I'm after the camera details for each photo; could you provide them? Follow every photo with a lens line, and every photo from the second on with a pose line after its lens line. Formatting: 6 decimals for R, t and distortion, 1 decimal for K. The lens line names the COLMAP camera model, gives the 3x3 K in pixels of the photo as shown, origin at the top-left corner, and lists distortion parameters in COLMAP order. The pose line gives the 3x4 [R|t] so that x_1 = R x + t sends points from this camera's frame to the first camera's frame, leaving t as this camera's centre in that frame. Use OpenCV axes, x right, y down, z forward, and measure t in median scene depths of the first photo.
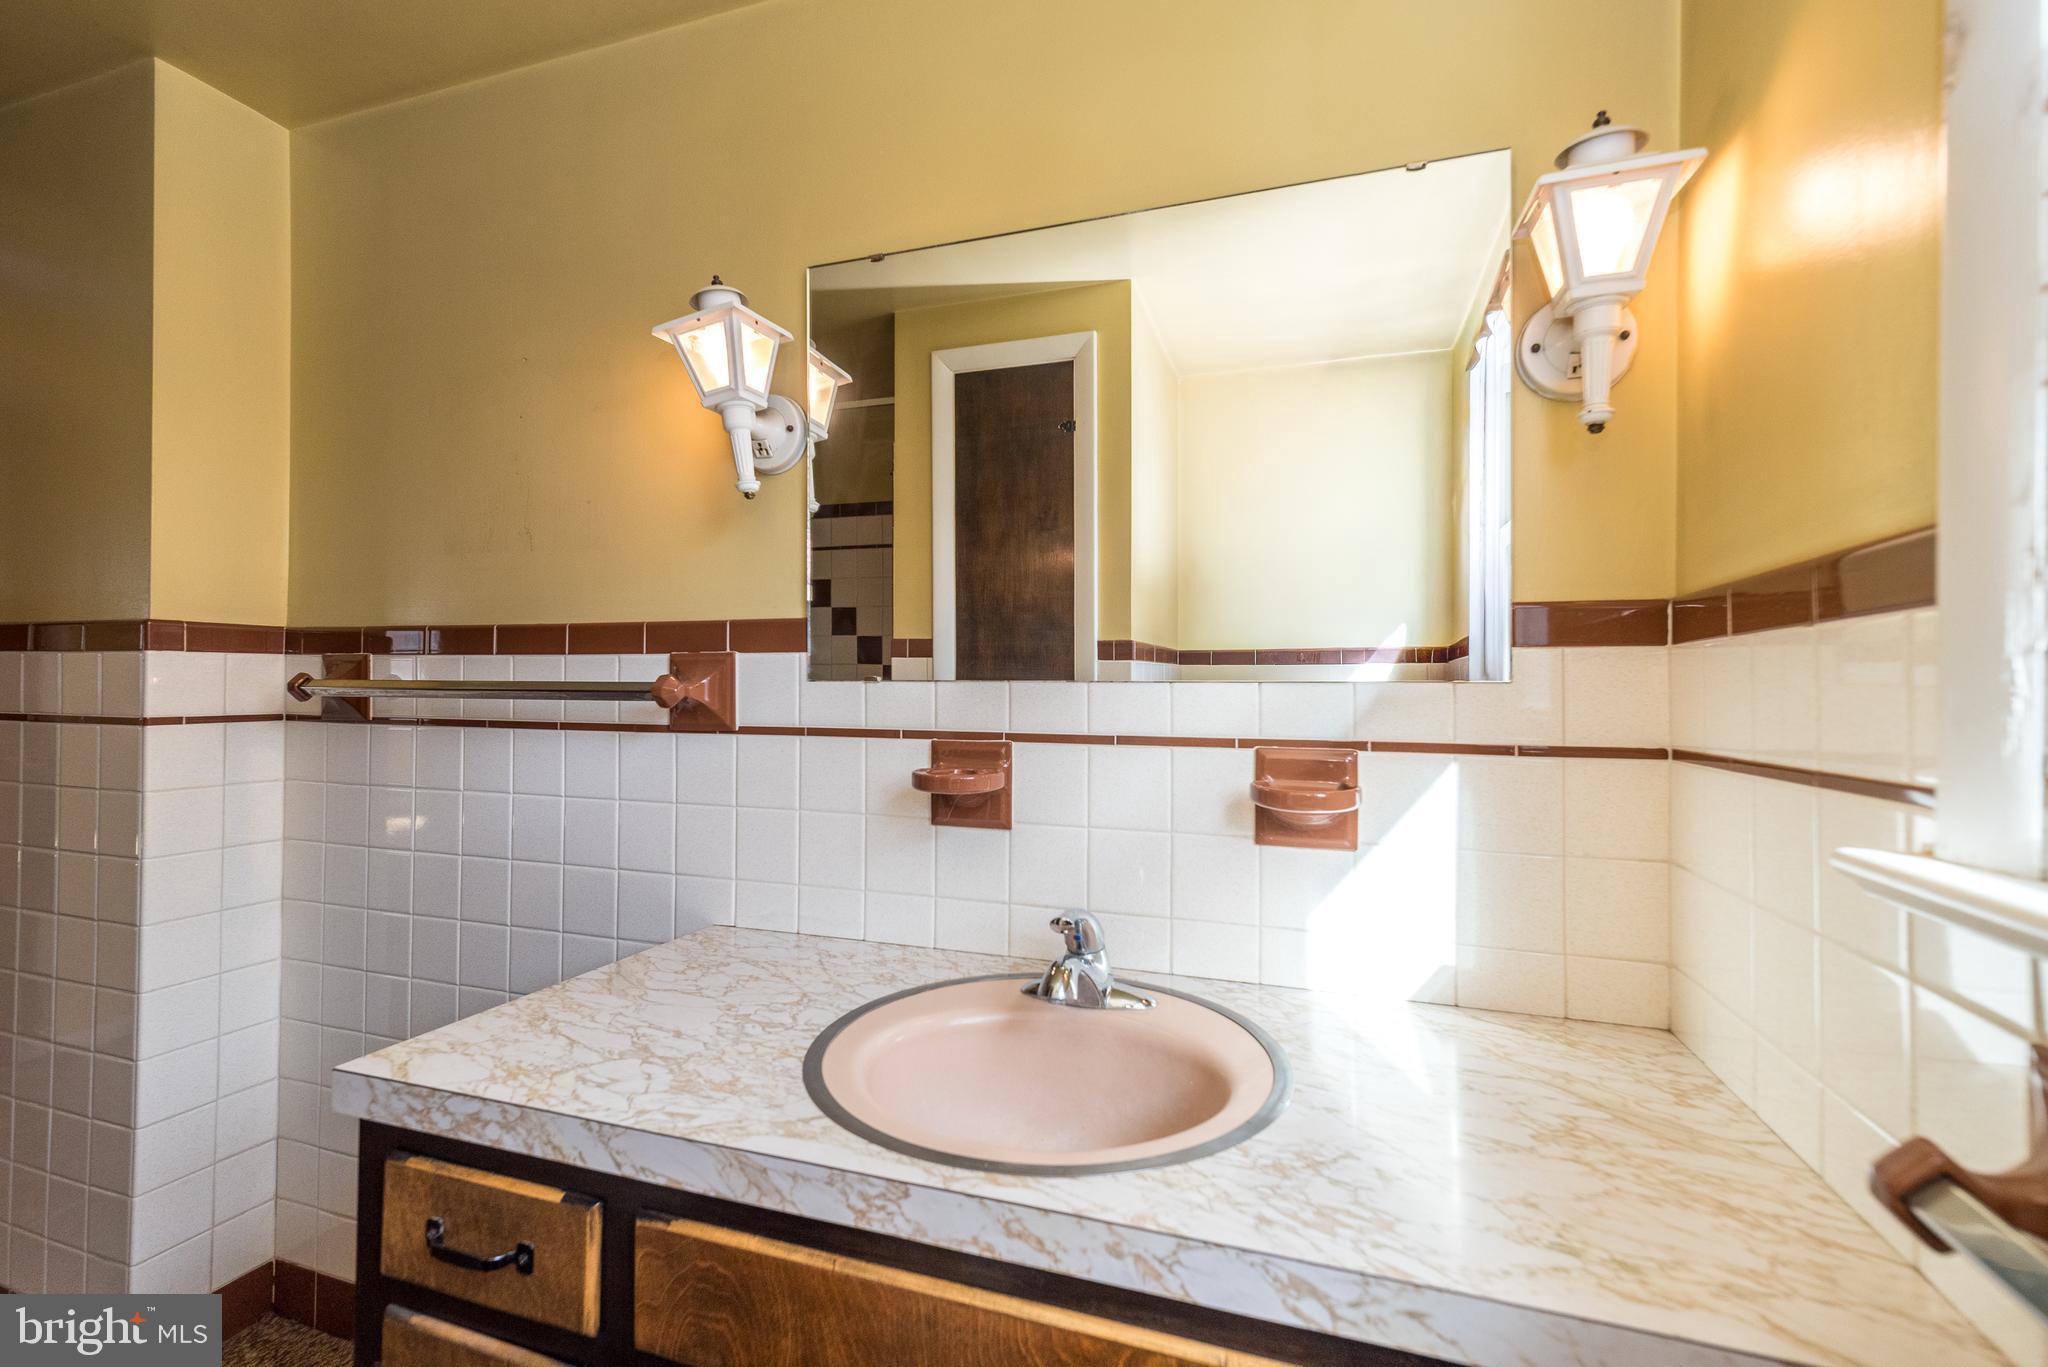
lens RADIAL K [[890.8, 0, 1032.4], [0, 890.8, 688.7], [0, 0, 1]] dist [0.002448, -0.000472]
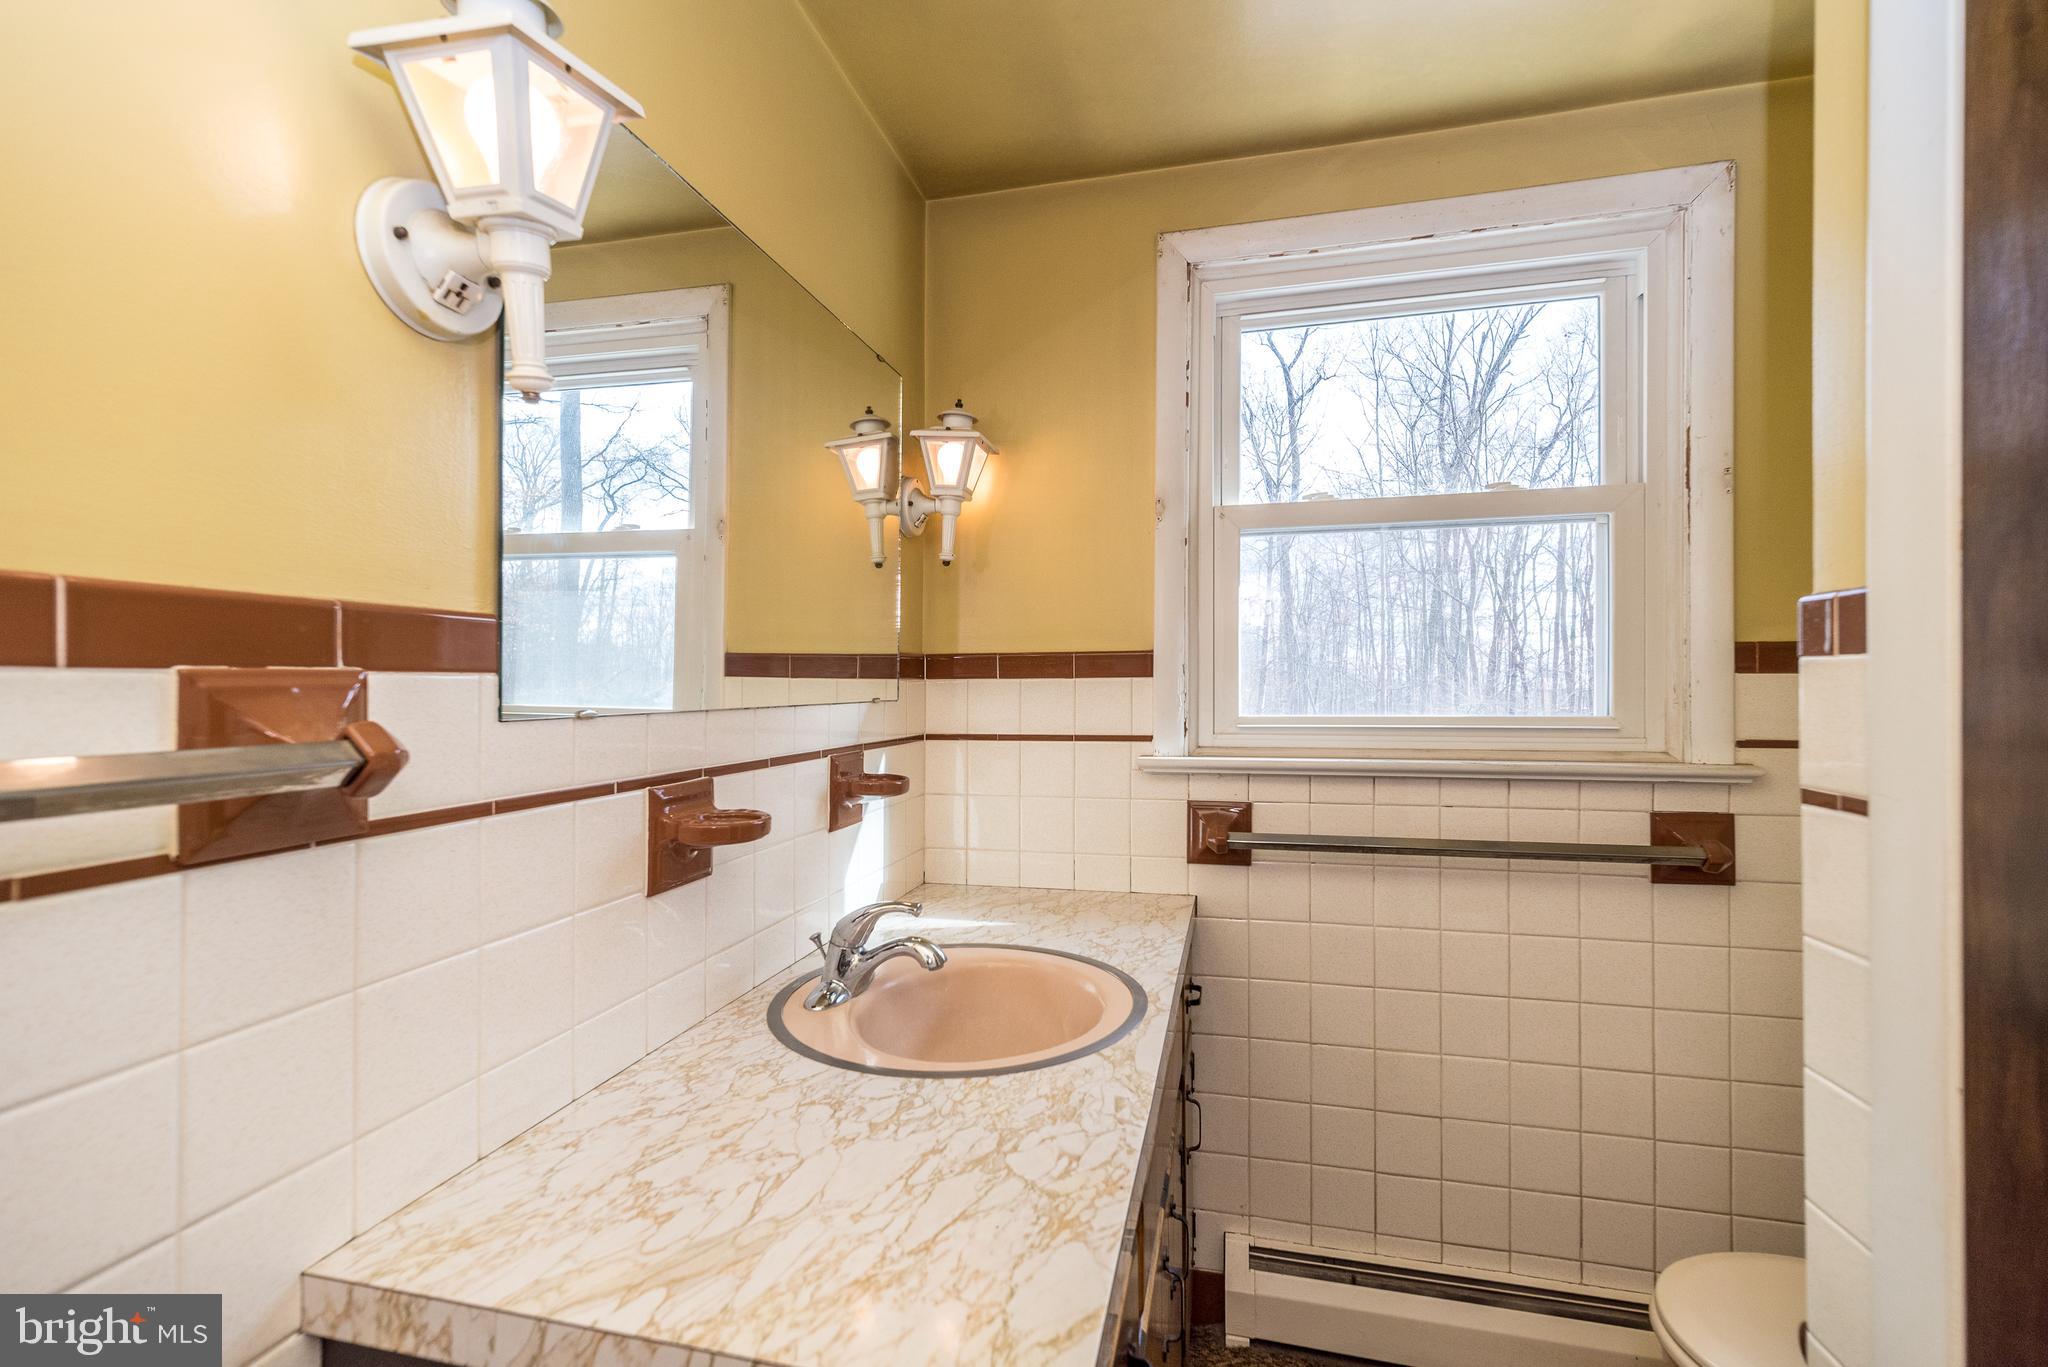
lens RADIAL K [[890.8, 0, 1022.9], [0, 890.8, 695.4], [0, 0, 1]] dist [0.002448, -0.000472]
pose [[-0.082028, -0.020376, 0.996422, -1.147795], [0.000832, 0.999789, 0.020514, -0.051055], [-0.996630, 0.002511, -0.081994, 0.923466]]
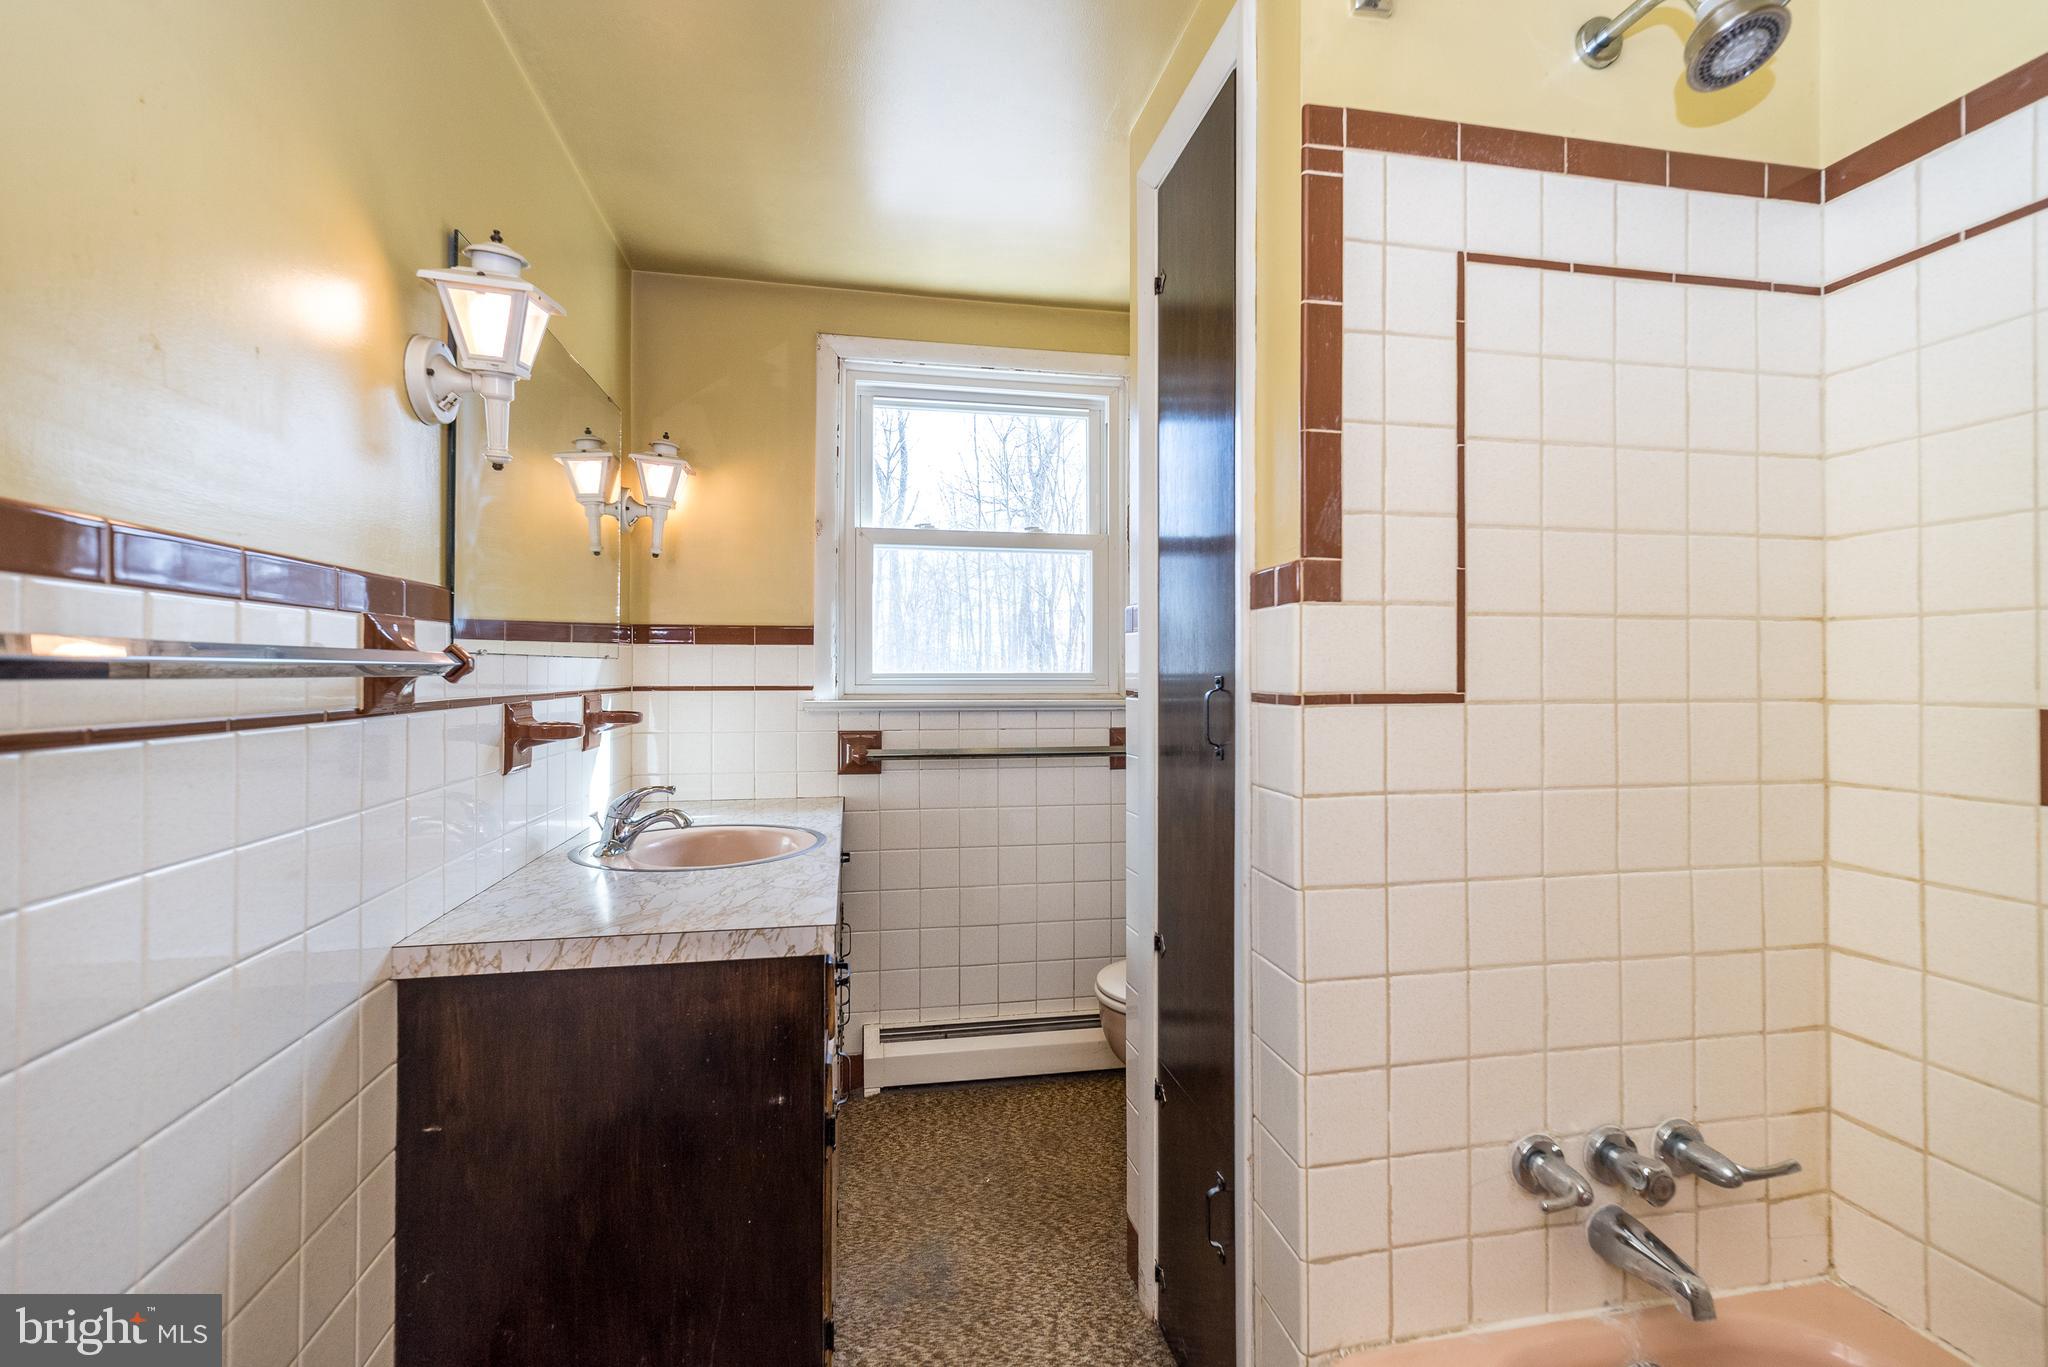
lens RADIAL K [[890.8, 0, 1028.6], [0, 890.8, 679.8], [0, 0, 1]] dist [0.002448, -0.000472]
pose [[-0.495475, -0.019755, 0.868398, -1.873099], [-0.008290, 0.999803, 0.018014, -0.002733], [-0.868583, 0.001726, -0.495541, 1.232650]]
